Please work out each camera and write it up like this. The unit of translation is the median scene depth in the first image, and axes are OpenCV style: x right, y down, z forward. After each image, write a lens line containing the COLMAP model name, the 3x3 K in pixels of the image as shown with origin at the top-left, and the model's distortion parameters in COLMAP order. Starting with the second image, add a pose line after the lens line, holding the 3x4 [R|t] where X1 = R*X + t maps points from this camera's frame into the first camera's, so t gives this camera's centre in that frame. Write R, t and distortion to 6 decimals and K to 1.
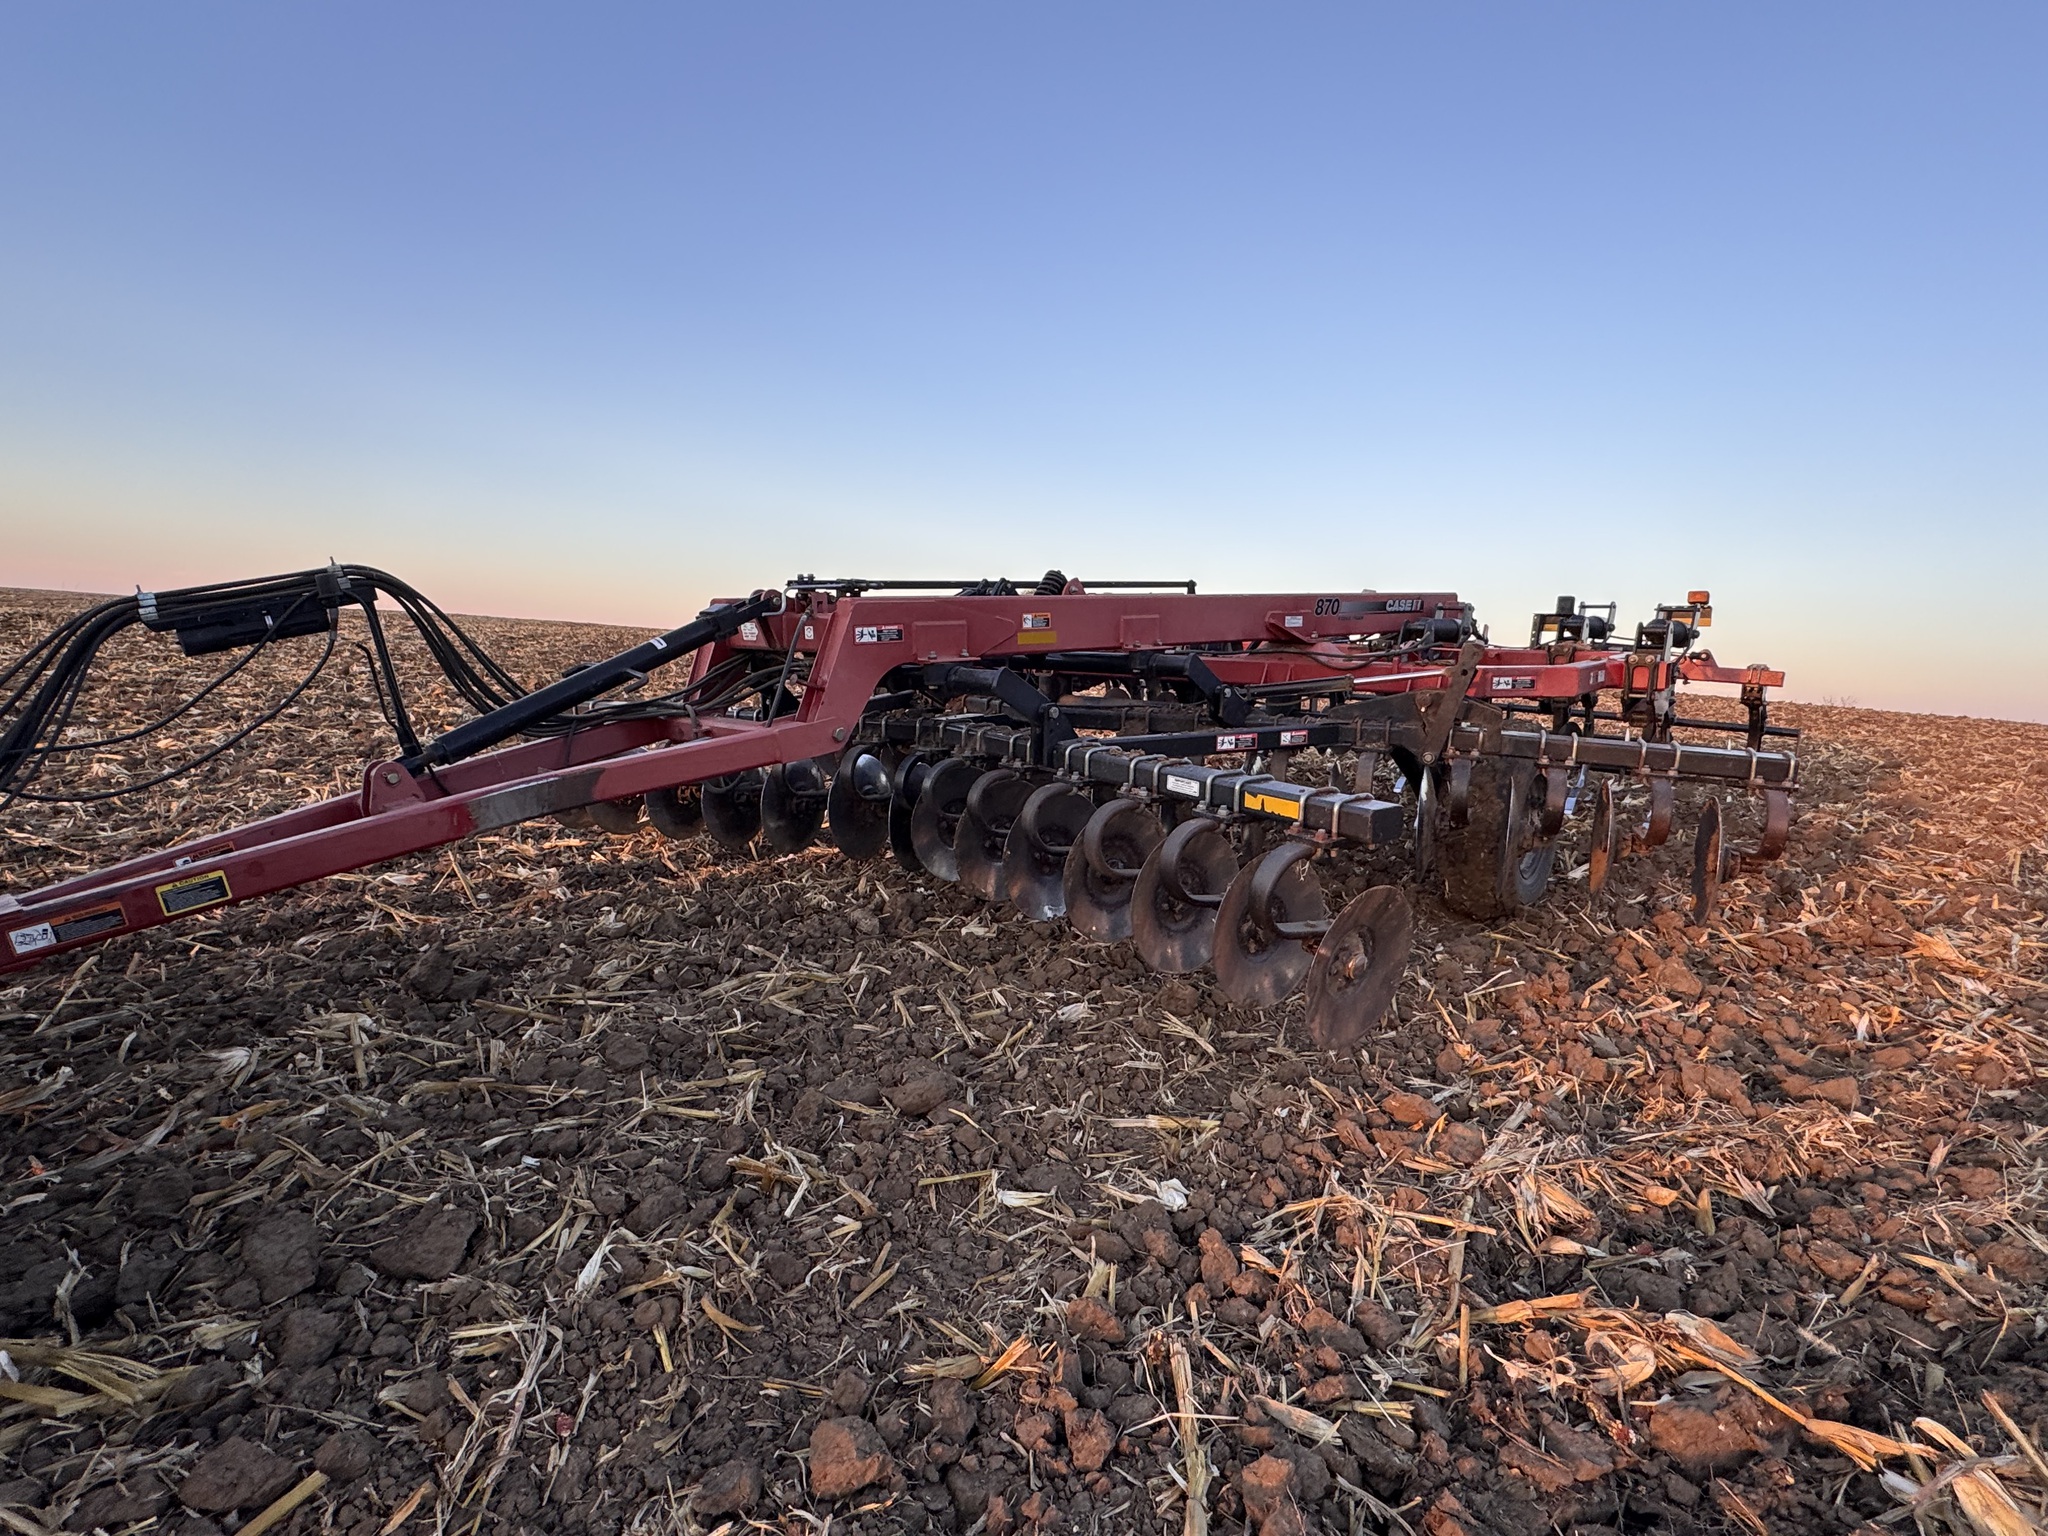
lens RADIAL K [[1054.1, 0, 1024.3], [0, 1054.1, 761.2], [0, 0, 1]] dist [-0.003626, 0.000863]
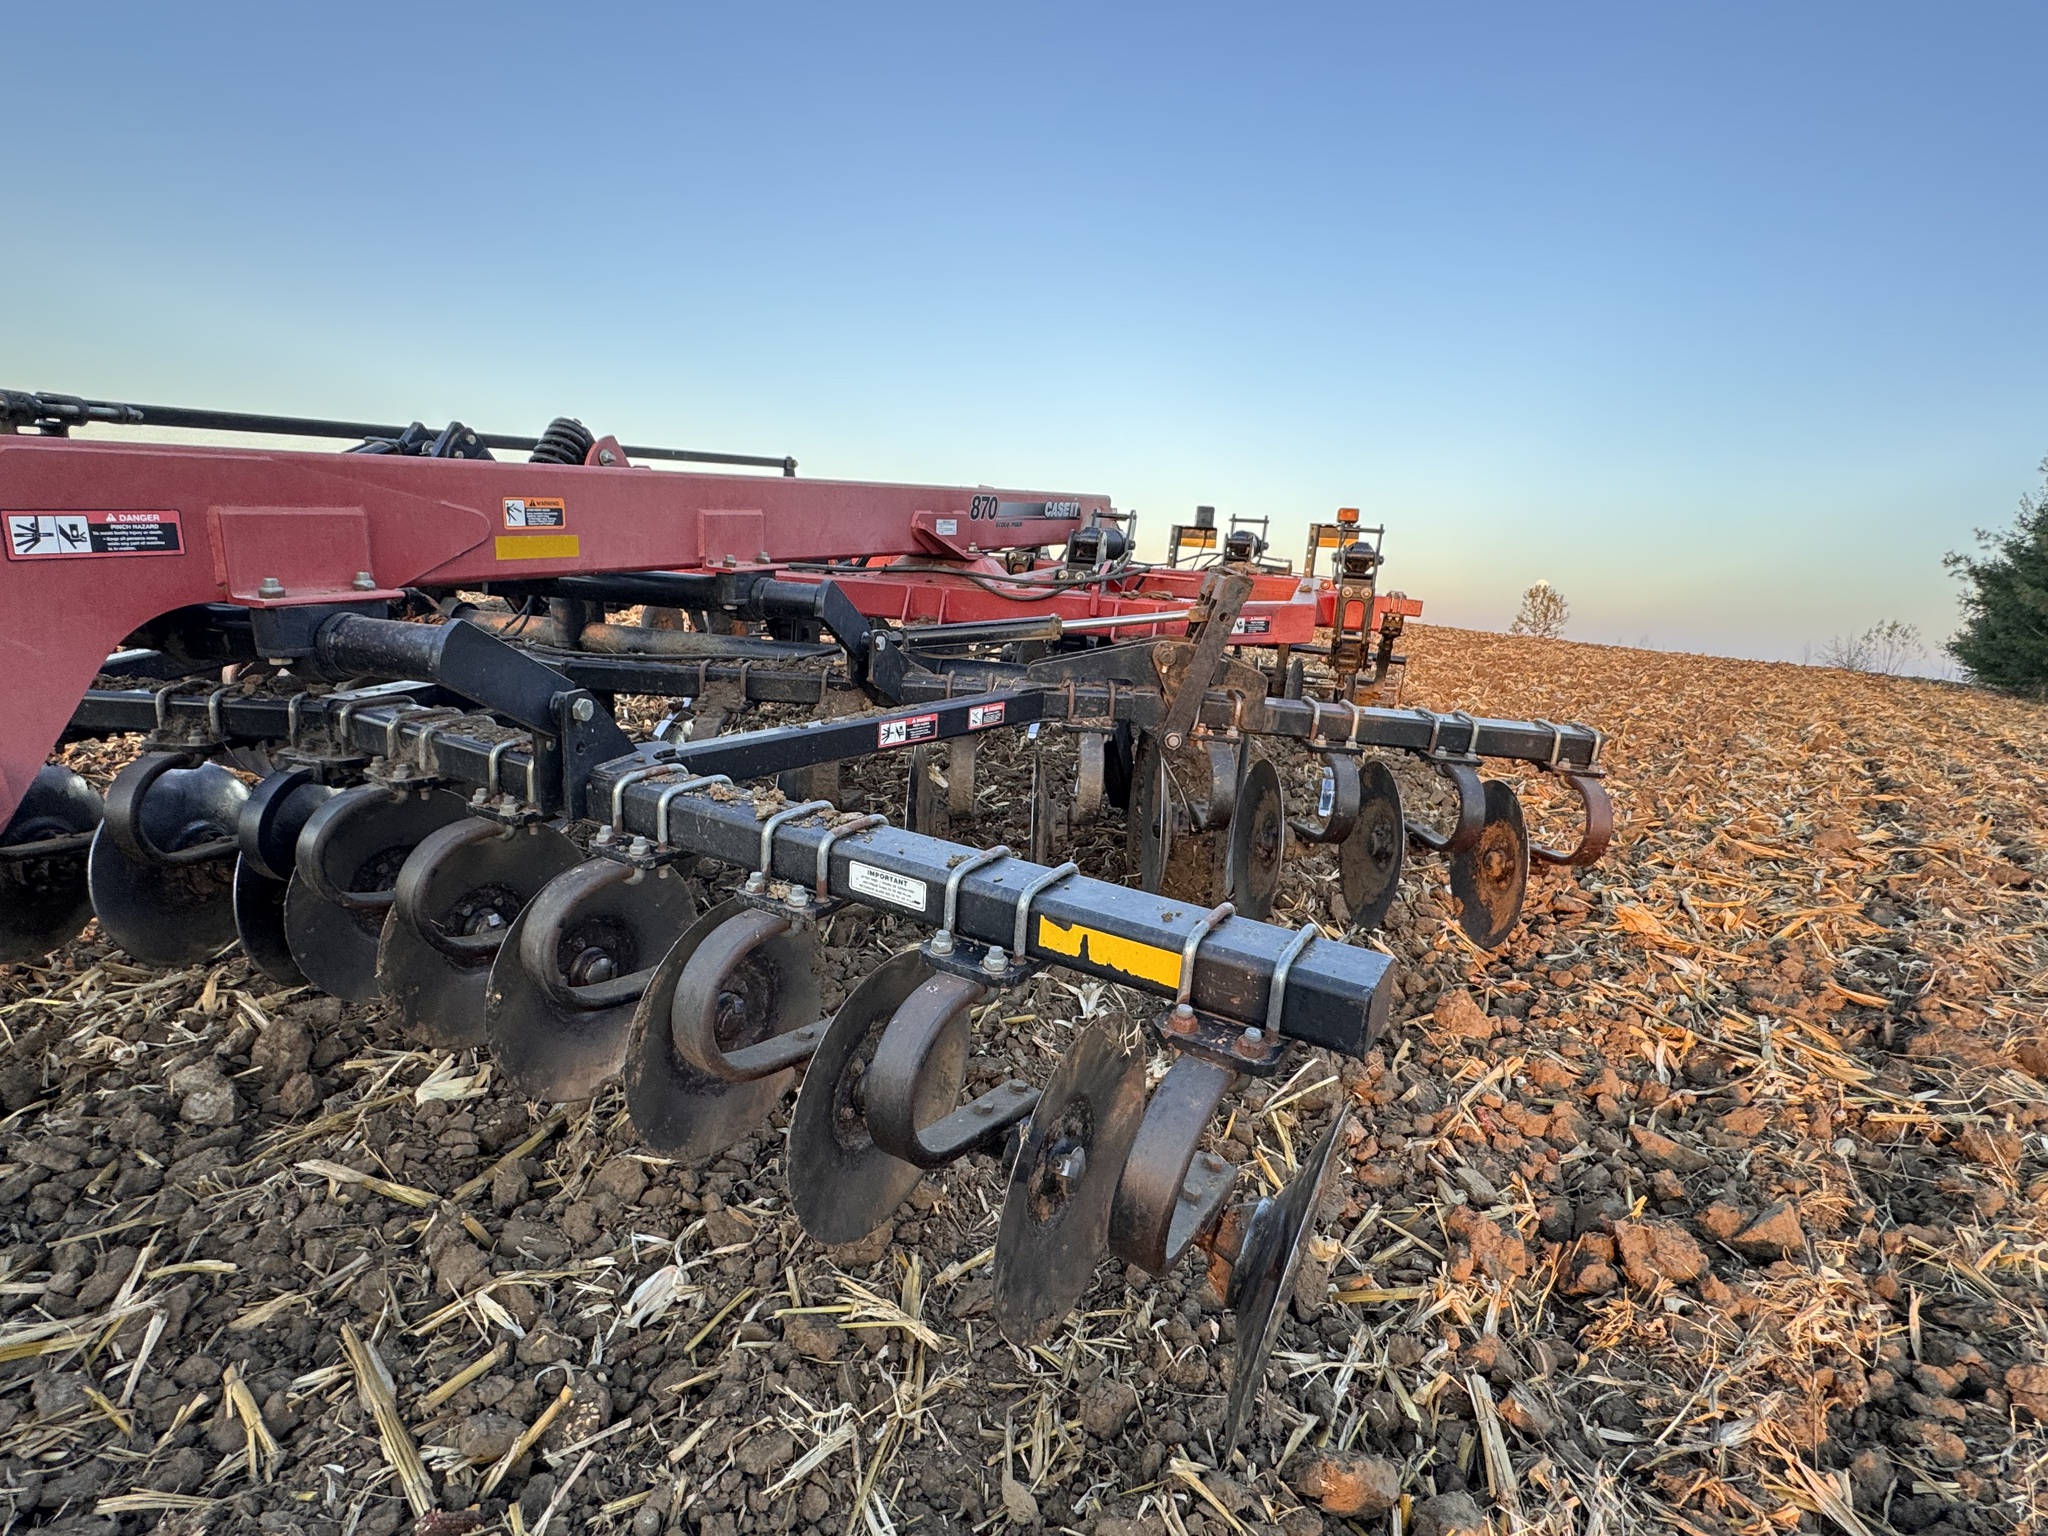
lens RADIAL K [[1054.1, 0, 1024.3], [0, 1054.1, 761.2], [0, 0, 1]] dist [-0.003626, 0.000863]
pose [[0.908754, -0.052293, 0.414043, 0.009482], [0.010323, 0.994632, 0.102963, -0.063070], [-0.417205, -0.089294, 0.904415, 0.423714]]
